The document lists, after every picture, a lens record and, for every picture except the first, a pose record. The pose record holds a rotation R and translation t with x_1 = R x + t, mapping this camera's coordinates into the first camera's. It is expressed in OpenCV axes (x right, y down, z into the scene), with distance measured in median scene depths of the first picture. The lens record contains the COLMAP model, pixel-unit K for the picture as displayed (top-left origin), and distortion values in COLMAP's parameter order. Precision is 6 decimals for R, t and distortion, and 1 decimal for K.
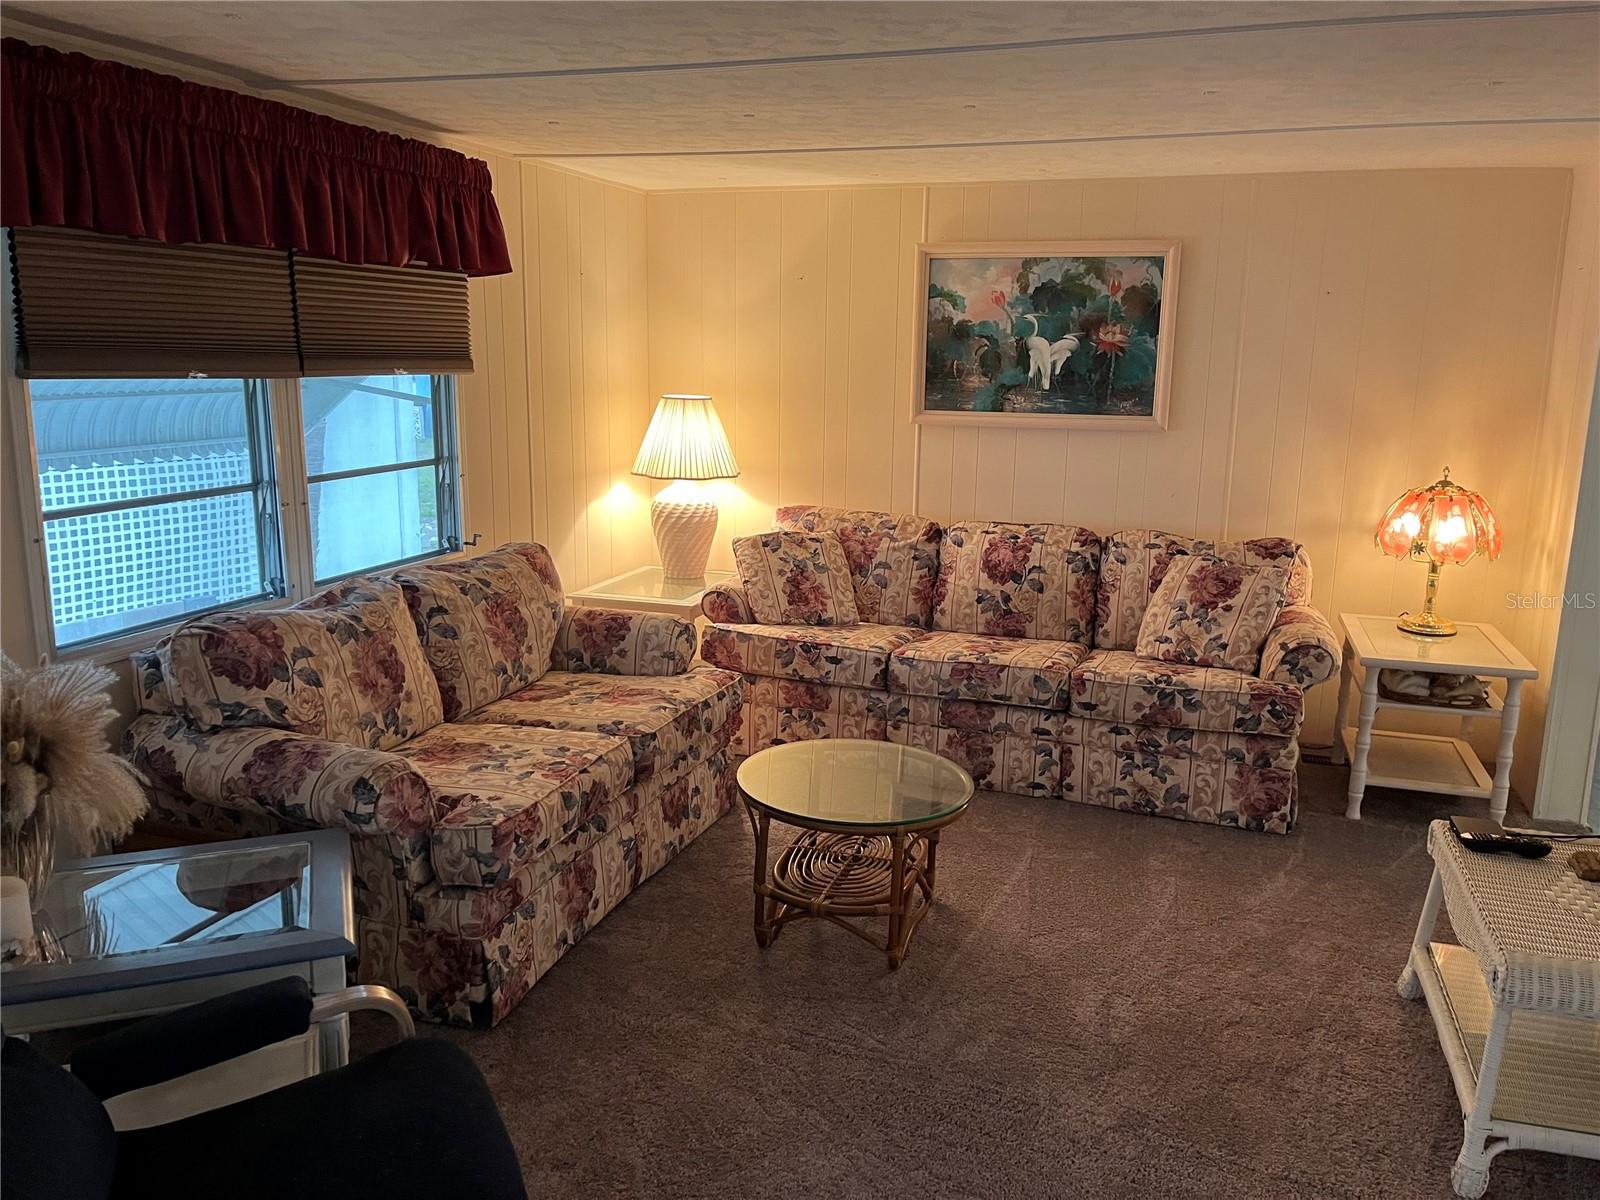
lens RADIAL K [[1224.3, 0, 819.6], [0, 1224.3, 600.1], [0, 0, 1]] dist [0.056857, -0.066646]
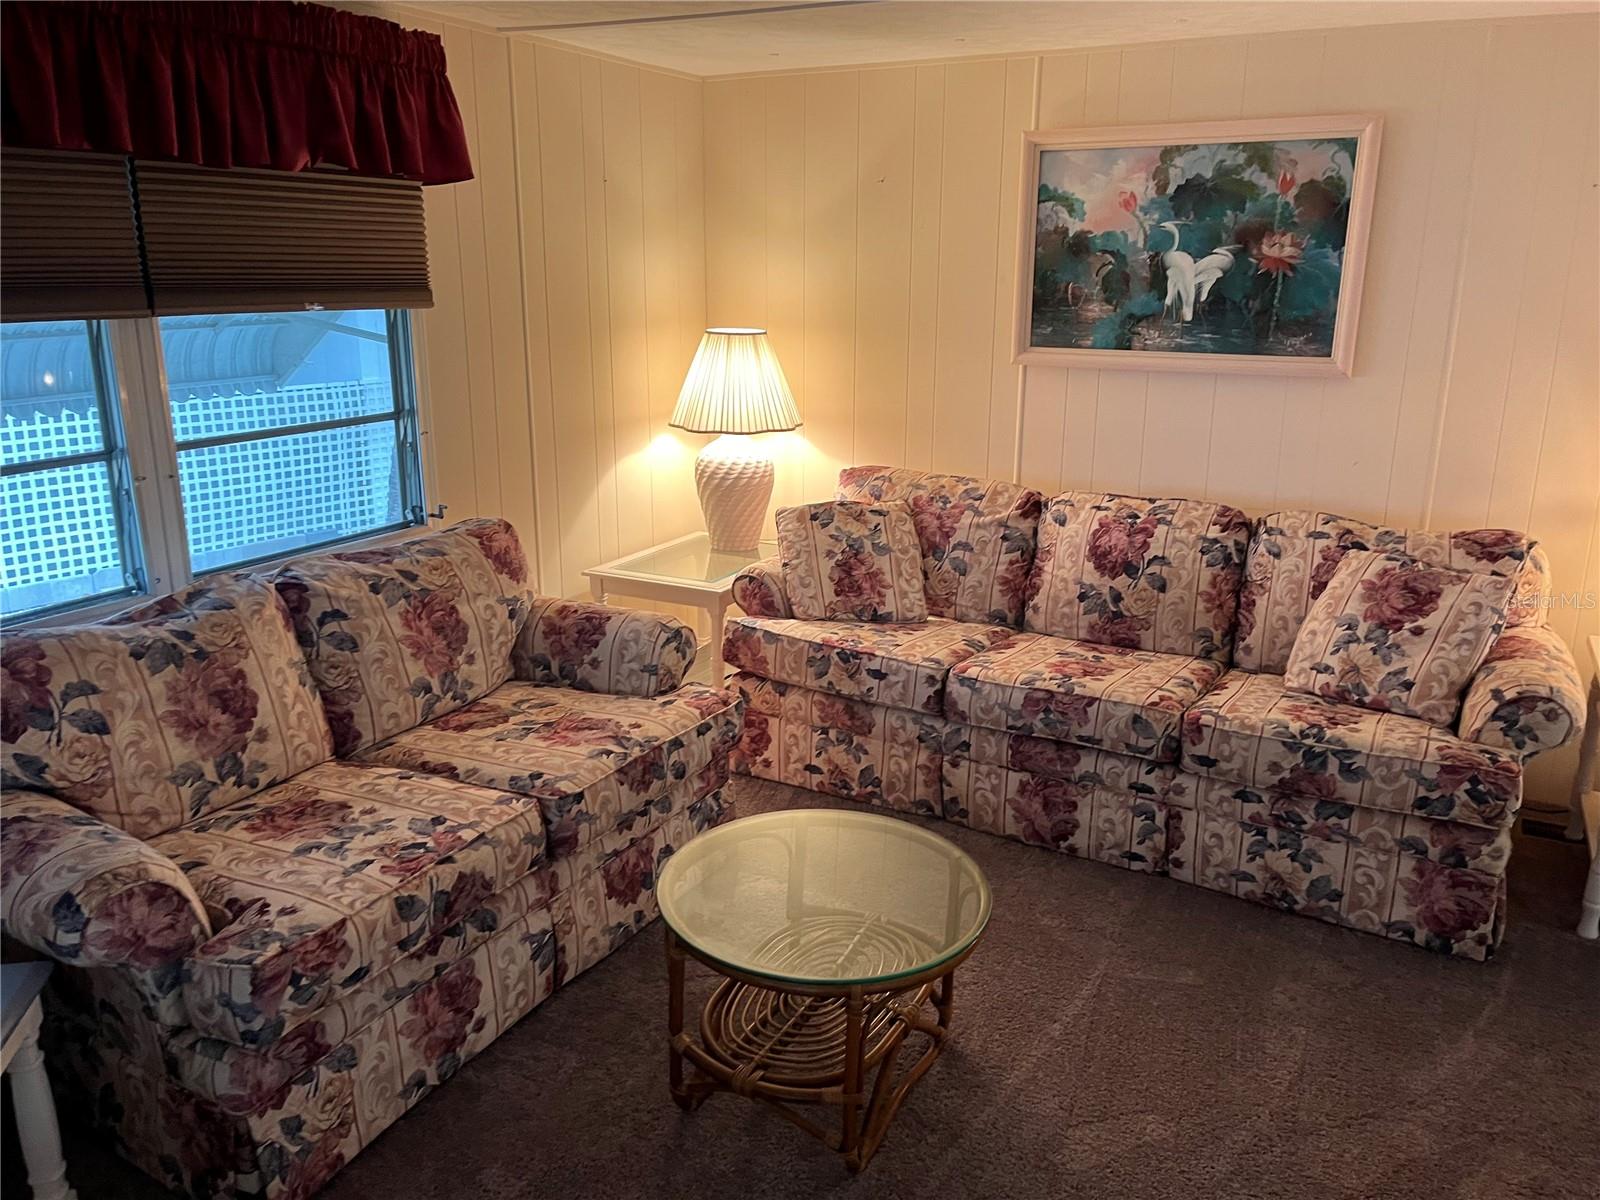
lens RADIAL K [[1220.2, 0, 816.2], [0, 1220.2, 585.5], [0, 0, 1]] dist [0.031563, -0.007192]
pose [[0.985393, 0.033813, -0.166907, 0.107709], [-0.024575, 0.998065, 0.057111, -0.054355], [0.168515, -0.052175, 0.984317, 0.243413]]
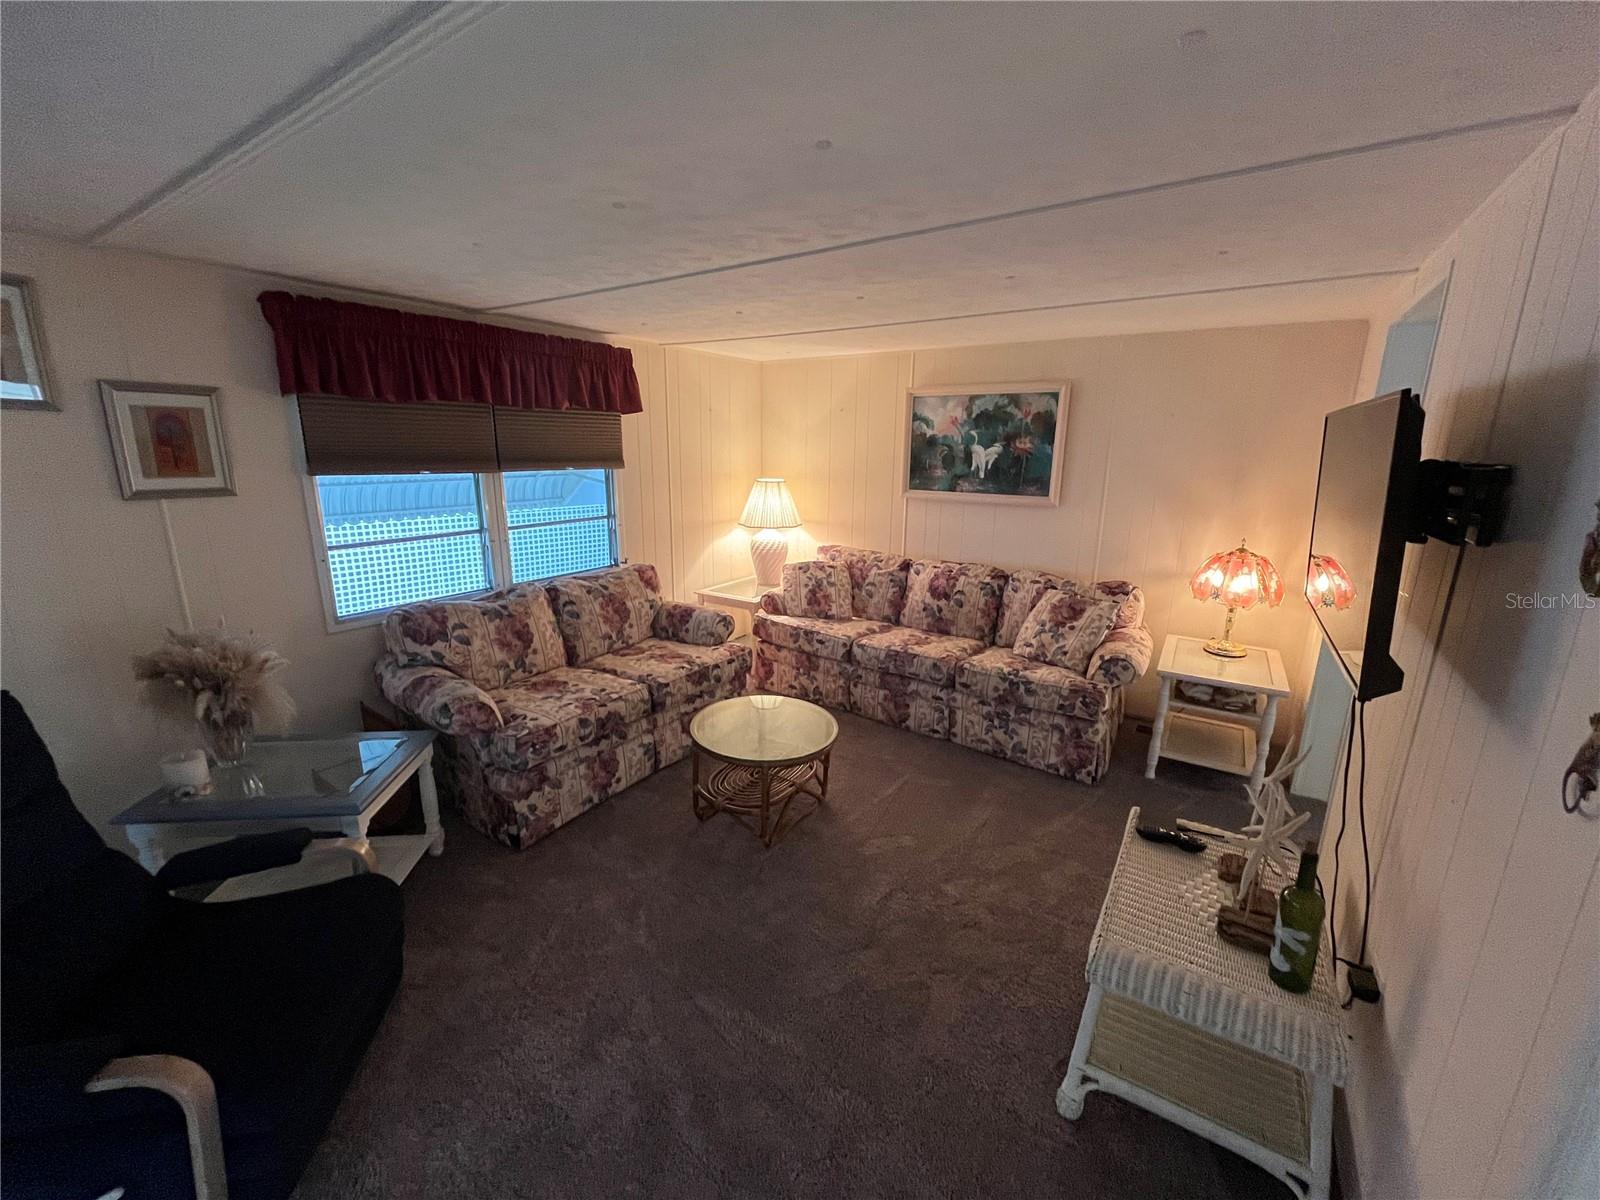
lens RADIAL K [[647.5, 0, 797.2], [0, 647.5, 600.4], [0, 0, 1]] dist [-0.000370, 0.000077]
pose [[0.961866, 0.058746, -0.267137, 0.225791], [-0.050562, 0.998020, 0.037420, -0.040576], [0.268807, -0.022486, 0.962932, 0.156221]]
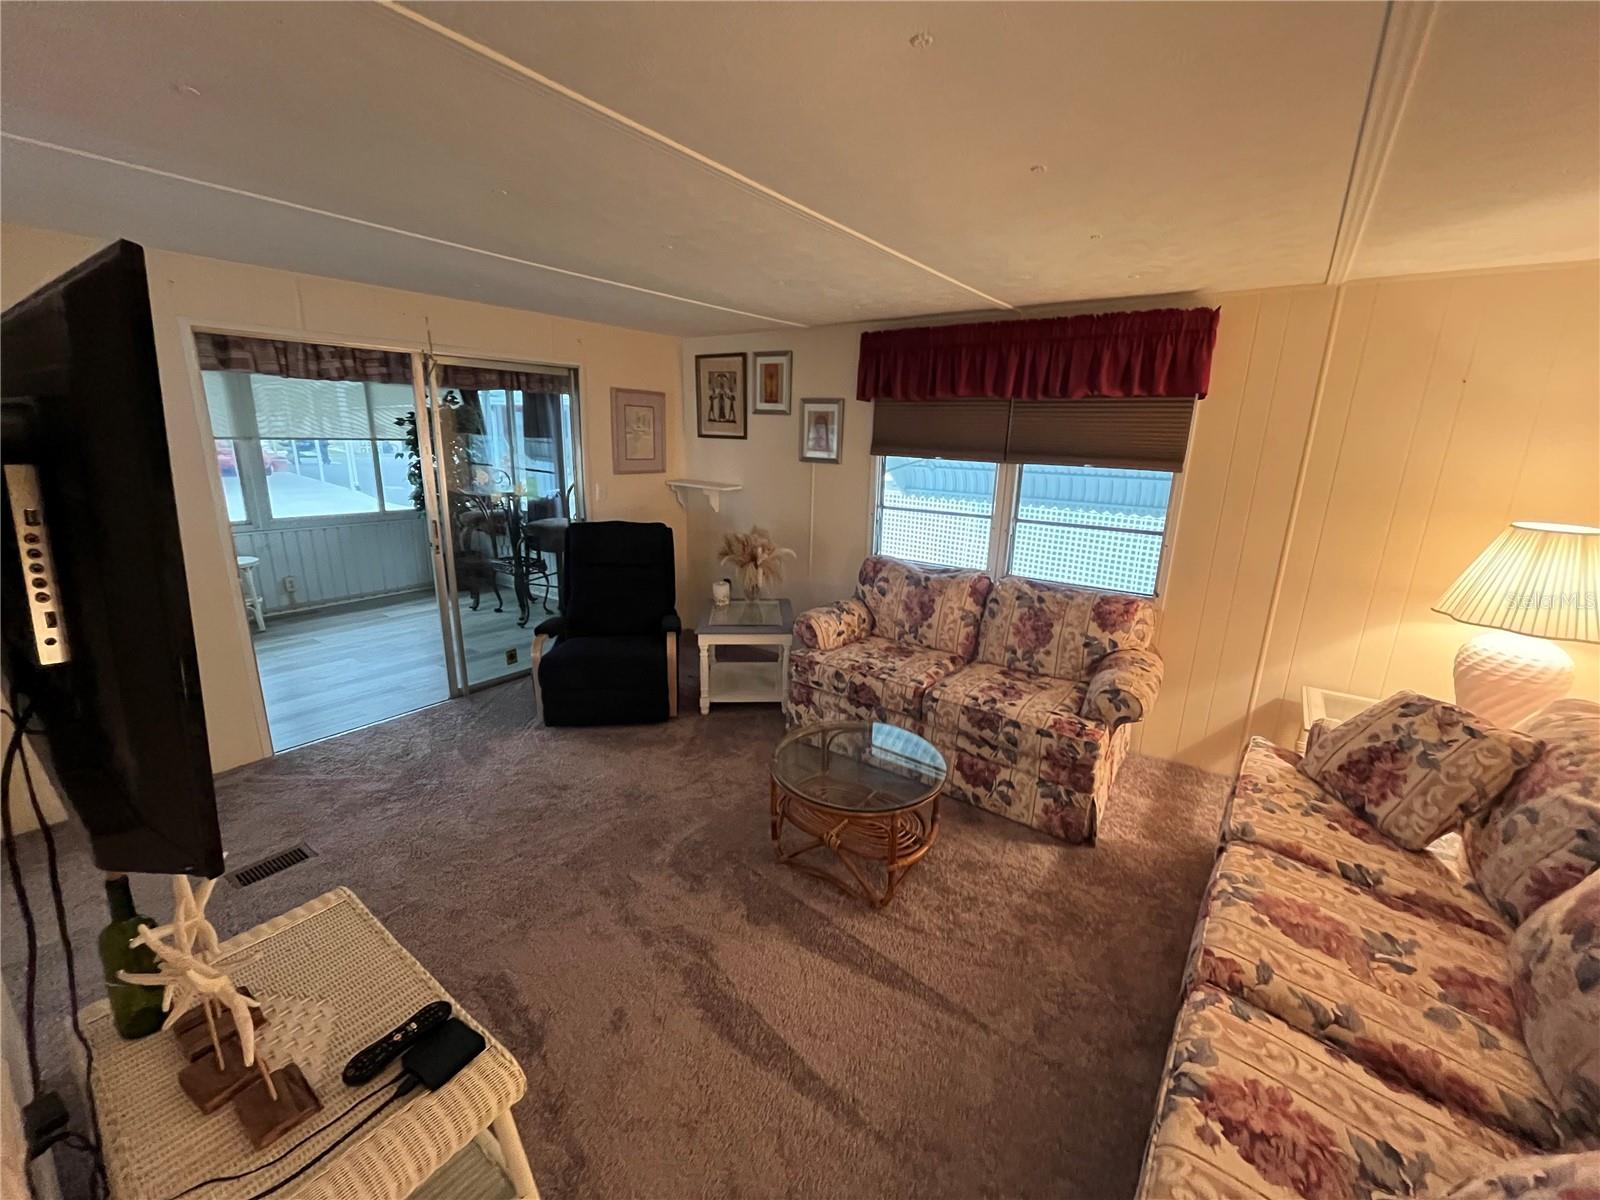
lens RADIAL K [[647.5, 0, 797.2], [0, 647.5, 600.4], [0, 0, 1]] dist [-0.000370, 0.000077]
pose [[-0.317083, 0.214802, -0.923752, 0.531871], [-0.221899, 0.930175, 0.292464, -0.168723], [0.922073, 0.297715, -0.247278, 0.837462]]
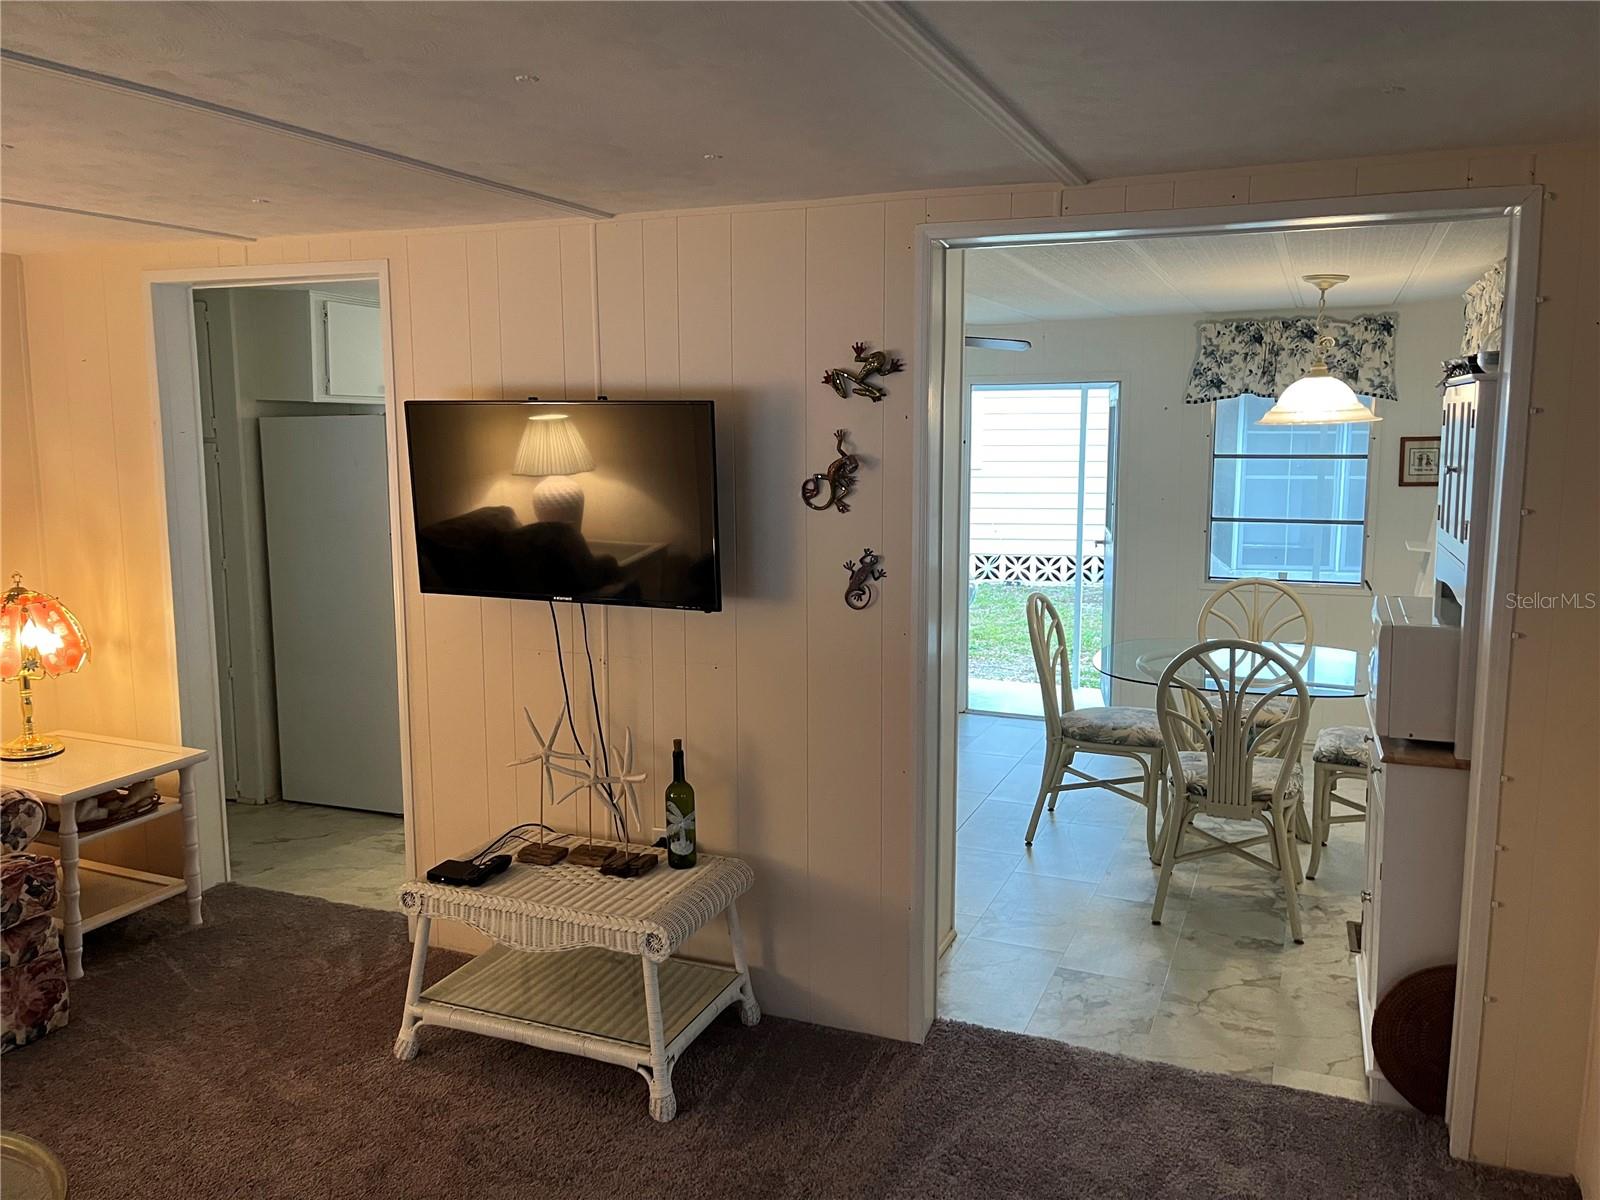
lens RADIAL K [[1224.3, 0, 819.6], [0, 1224.3, 600.1], [0, 0, 1]] dist [0.056857, -0.066646]
pose [[0.071244, -0.160901, 0.984396, -0.355046], [0.203129, 0.968563, 0.143612, -0.102222], [-0.976557, 0.189728, 0.101688, 0.350773]]
